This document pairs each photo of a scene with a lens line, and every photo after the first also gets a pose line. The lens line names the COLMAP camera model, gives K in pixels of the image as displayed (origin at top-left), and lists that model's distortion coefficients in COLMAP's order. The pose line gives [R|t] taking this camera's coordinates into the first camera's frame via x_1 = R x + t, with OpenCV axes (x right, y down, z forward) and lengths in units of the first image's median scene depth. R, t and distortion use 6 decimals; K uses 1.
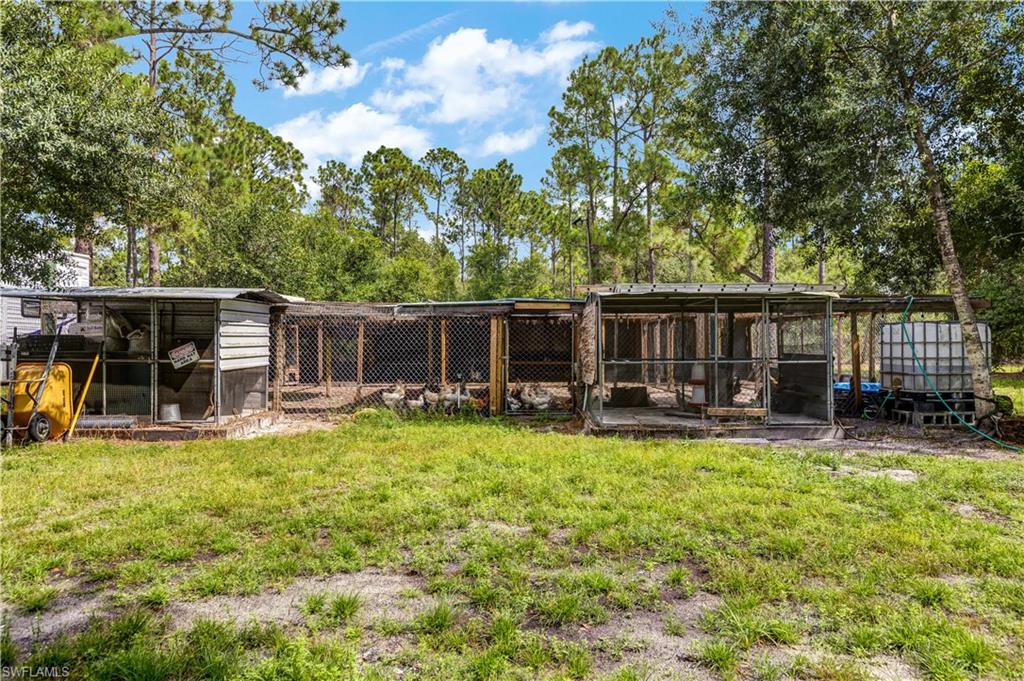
lens RADIAL K [[658.3, 0, 512.0], [0, 658.3, 340.5], [0, 0, 1]] dist [-0.014196, 0.000628]
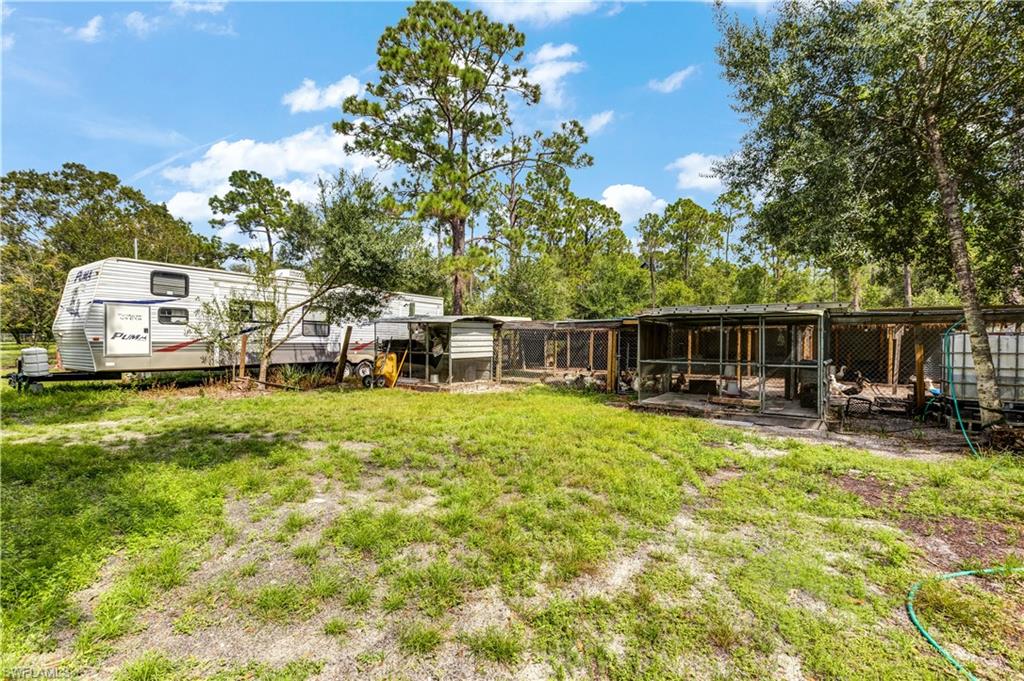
lens RADIAL K [[482.6, 0, 510.3], [0, 482.6, 331.0], [0, 0, 1]] dist [0.000144, -0.000147]
pose [[0.809614, -0.002474, -0.586957, 0.537777], [-0.007769, 0.999858, -0.014931, -0.016226], [0.586911, 0.016649, 0.809480, -0.068281]]
